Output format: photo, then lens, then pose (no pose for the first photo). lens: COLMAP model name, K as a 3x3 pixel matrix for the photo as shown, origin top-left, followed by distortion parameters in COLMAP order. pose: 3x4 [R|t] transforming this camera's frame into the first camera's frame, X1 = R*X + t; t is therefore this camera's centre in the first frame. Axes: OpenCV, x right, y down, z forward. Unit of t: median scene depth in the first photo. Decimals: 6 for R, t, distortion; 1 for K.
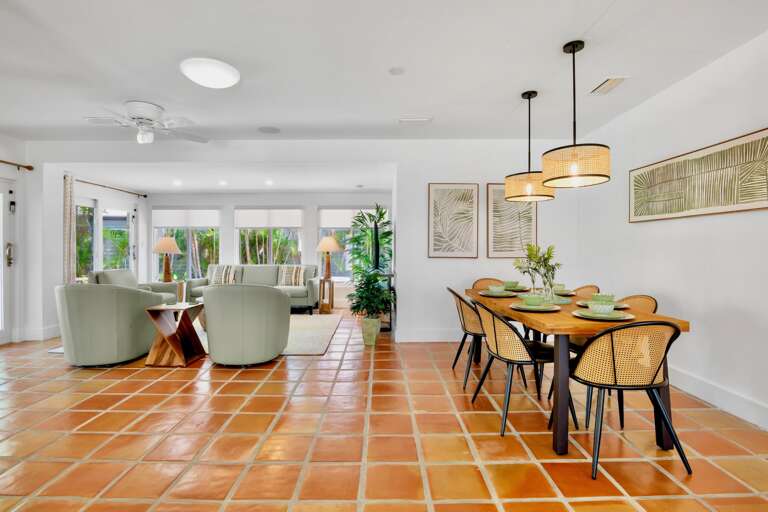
lens RADIAL K [[371.7, 0, 383.7], [0, 371.7, 251.7], [0, 0, 1]] dist [-0.029635, 0.000855]
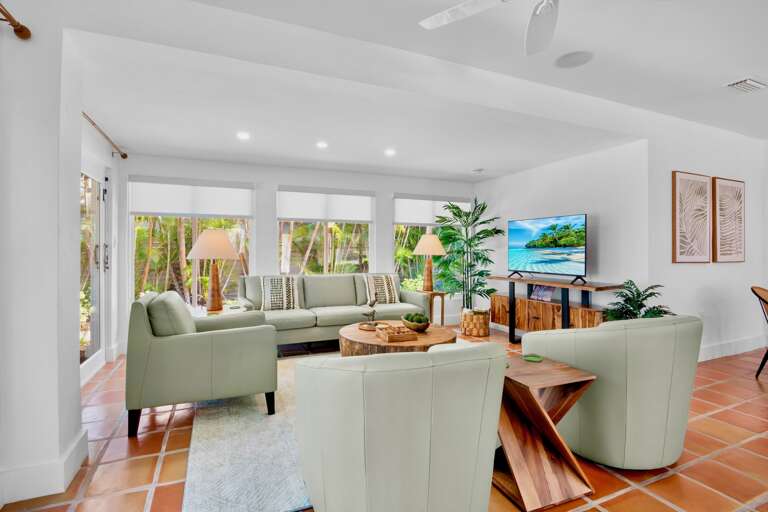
lens RADIAL K [[376.7, 0, 382.5], [0, 376.7, 247.8], [0, 0, 1]] dist [-0.033583, 0.000155]
pose [[0.921185, 0.005620, 0.389085, -0.773978], [0.000260, 0.999887, -0.015059, -0.005235], [-0.389126, 0.013973, 0.921079, 0.509751]]
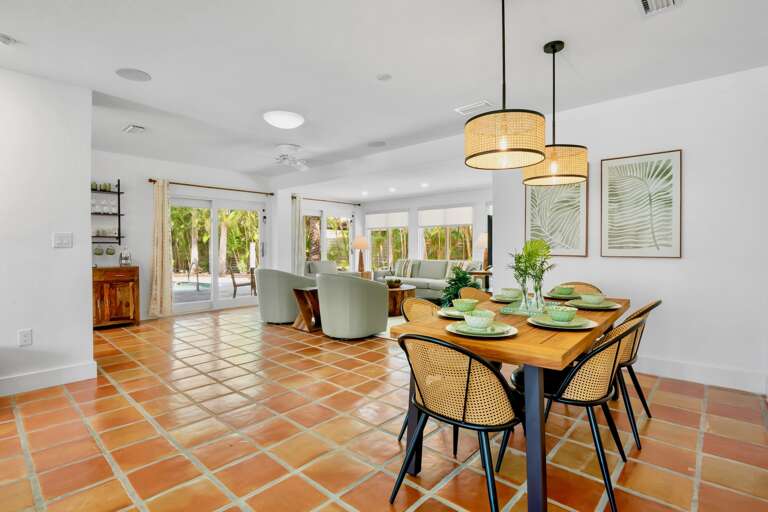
lens RADIAL K [[376.7, 0, 382.5], [0, 376.7, 247.8], [0, 0, 1]] dist [-0.033583, 0.000155]
pose [[0.735034, 0.002073, -0.678027, 0.469302], [-0.002856, 0.999996, -0.000039, -0.000876], [0.678024, 0.001966, 0.735037, 0.127561]]
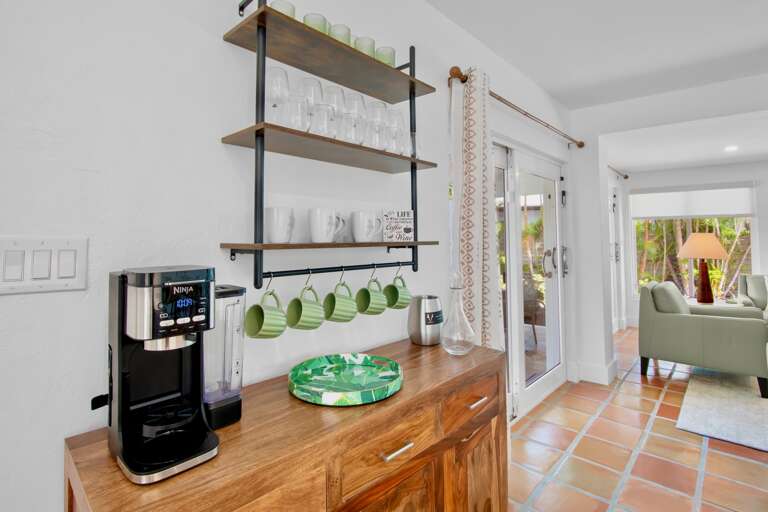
lens RADIAL K [[391.3, 0, 395.4], [0, 391.3, 218.3], [0, 0, 1]] dist [-0.004326, -0.000125]
pose [[0.749150, -0.031905, -0.661632, -0.730879], [-0.003355, 0.998644, -0.051955, -0.037077], [0.662392, 0.041142, 0.748027, 0.146756]]
